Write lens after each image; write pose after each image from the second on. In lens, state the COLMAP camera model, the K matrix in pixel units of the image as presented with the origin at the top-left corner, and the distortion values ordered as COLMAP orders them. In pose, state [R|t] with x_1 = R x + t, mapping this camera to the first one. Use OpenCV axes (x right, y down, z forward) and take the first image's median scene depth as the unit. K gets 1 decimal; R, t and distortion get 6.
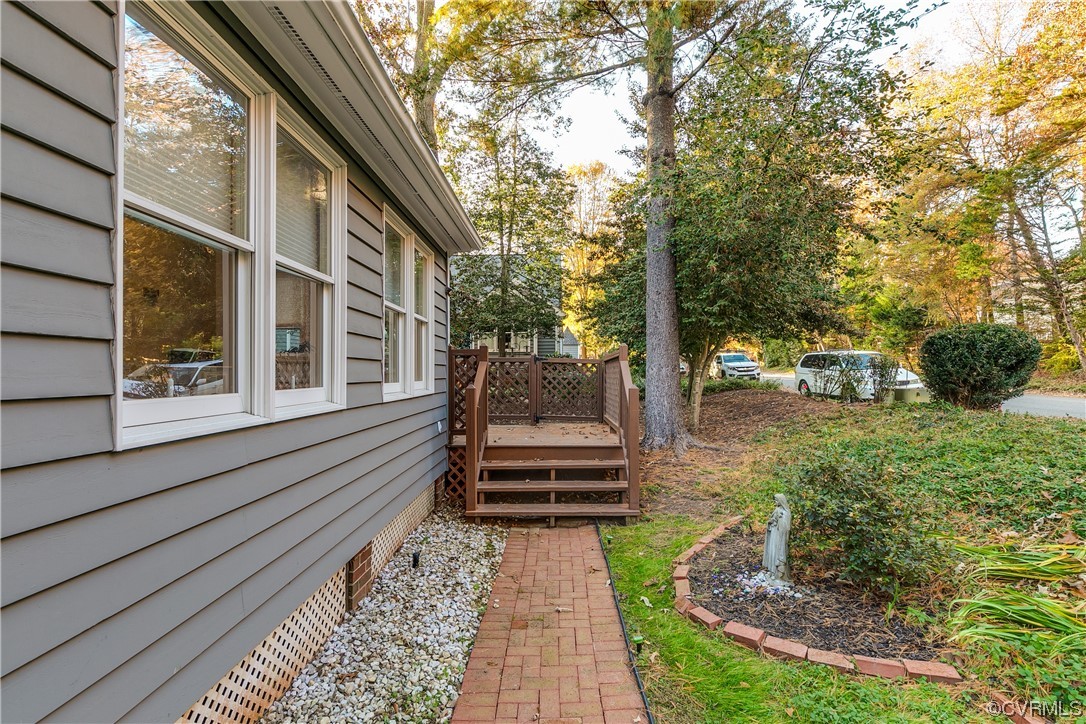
lens RADIAL K [[483.9, 0, 545.6], [0, 483.9, 376.1], [0, 0, 1]] dist [0.001035, 0.000124]
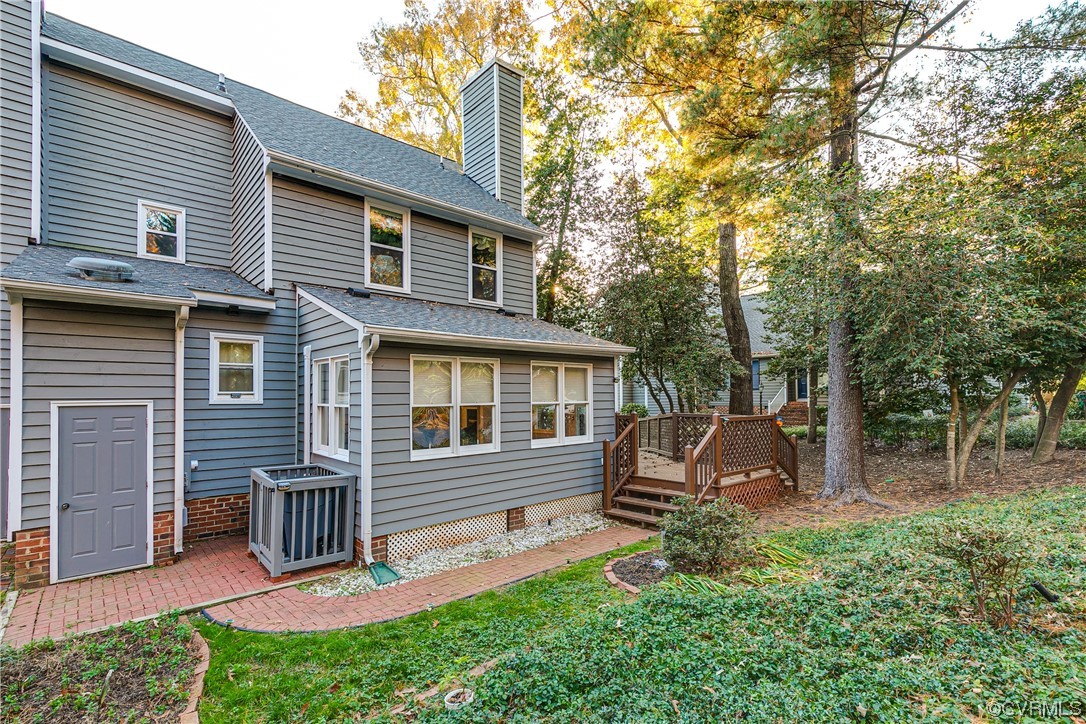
lens RADIAL K [[491.0, 0, 544.9], [0, 491.0, 398.2], [0, 0, 1]] dist [0.001797, 0.000008]
pose [[0.680288, -0.008410, -0.732896, 1.139375], [0.002987, 0.999958, -0.008702, -0.130054], [0.732939, 0.003730, 0.680285, -0.428818]]
